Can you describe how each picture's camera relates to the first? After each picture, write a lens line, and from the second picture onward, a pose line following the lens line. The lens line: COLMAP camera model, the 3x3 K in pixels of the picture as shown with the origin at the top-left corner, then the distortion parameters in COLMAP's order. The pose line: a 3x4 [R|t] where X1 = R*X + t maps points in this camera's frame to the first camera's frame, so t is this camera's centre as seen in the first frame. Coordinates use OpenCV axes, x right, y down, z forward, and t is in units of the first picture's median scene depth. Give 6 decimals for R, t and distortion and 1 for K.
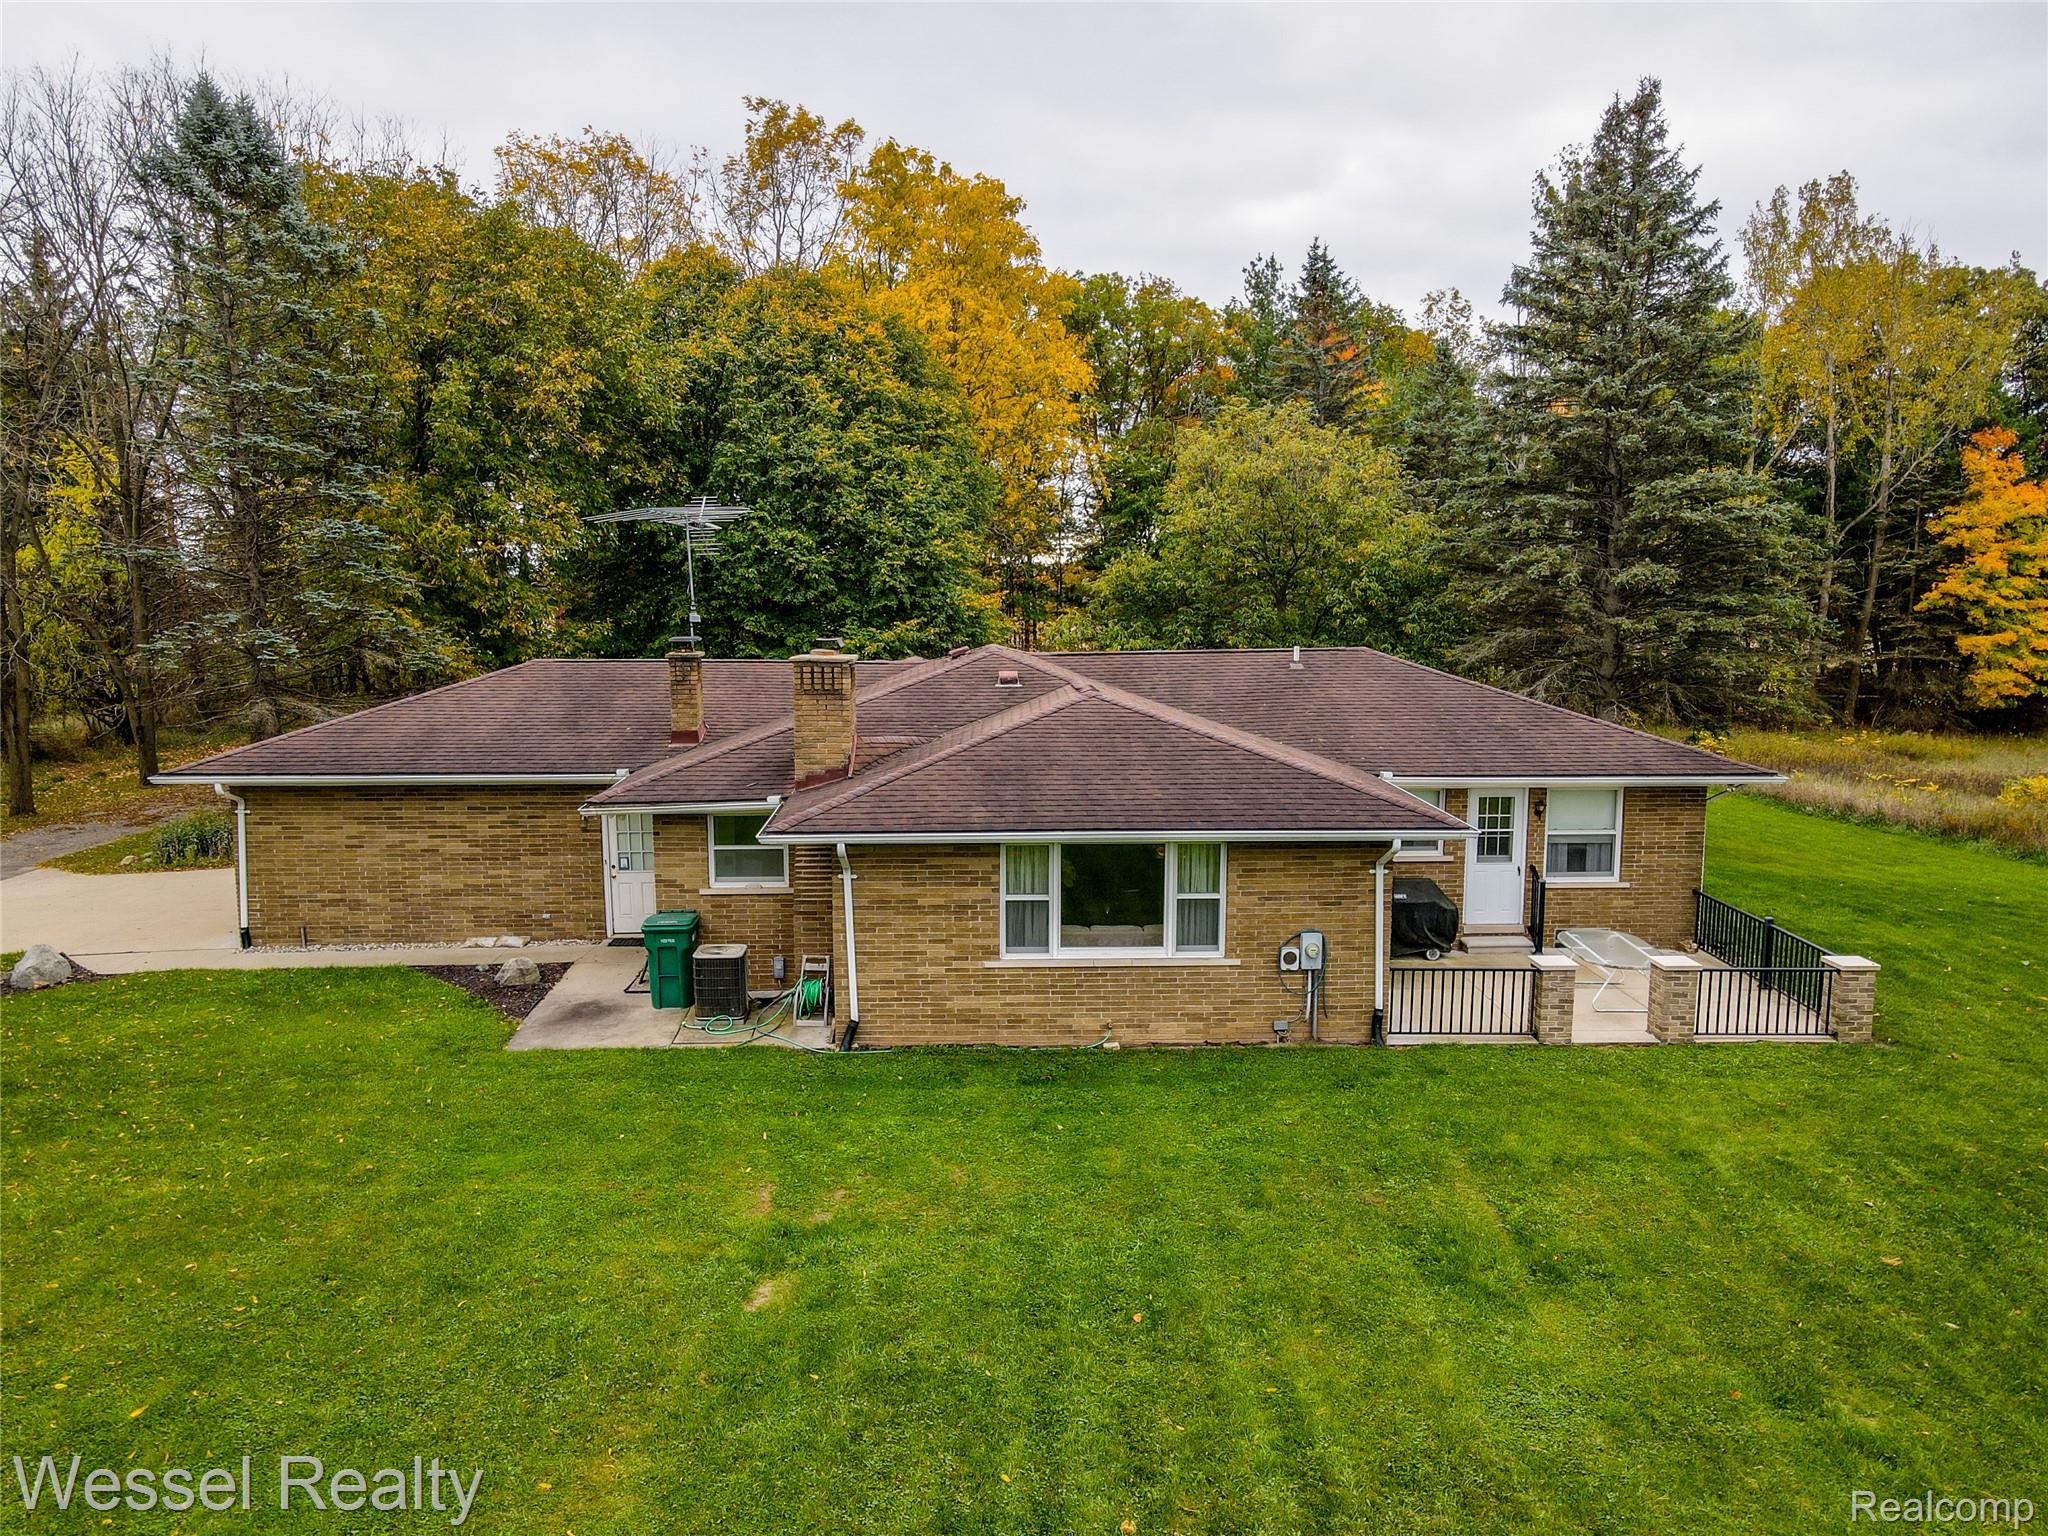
lens RADIAL K [[1529.0, 0, 1024.0], [0, 1529.0, 768.0], [0, 0, 1]] dist [-0.027263, 0.065754]
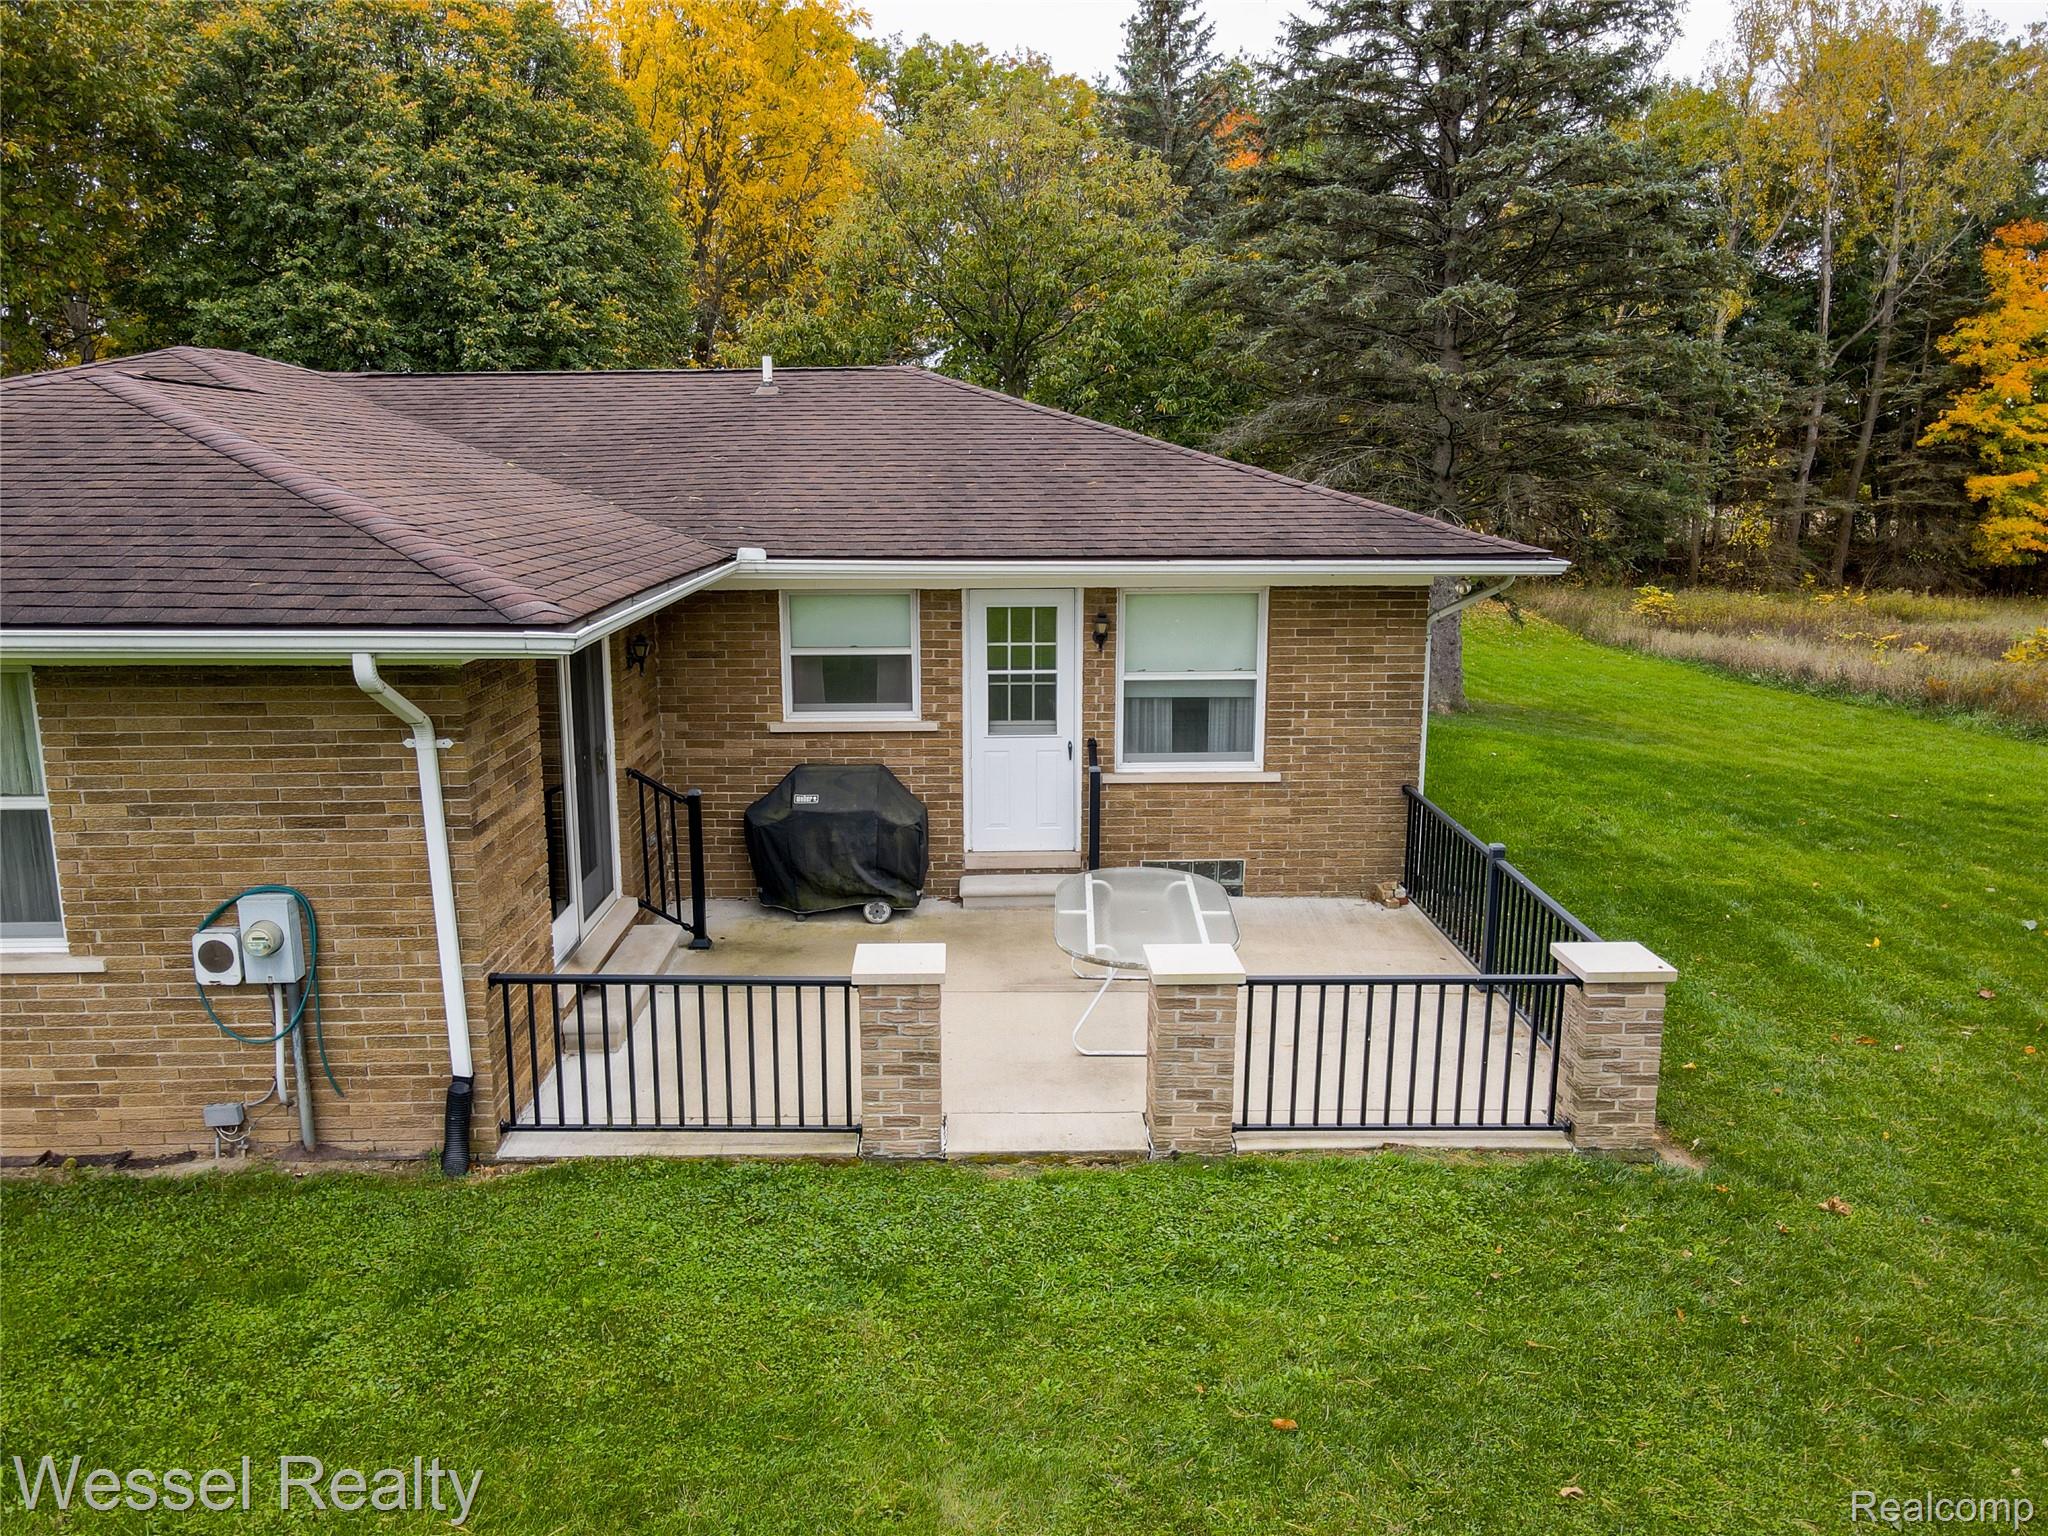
lens RADIAL K [[1552.1, 0, 1024.0], [0, 1552.1, 768.0], [0, 0, 1]] dist [0.018236, -0.008045]
pose [[0.999993, -0.000451, 0.003838, 0.163532], [0.000178, 0.997491, 0.070788, 0.019193], [-0.003860, -0.070786, 0.997484, 0.249795]]
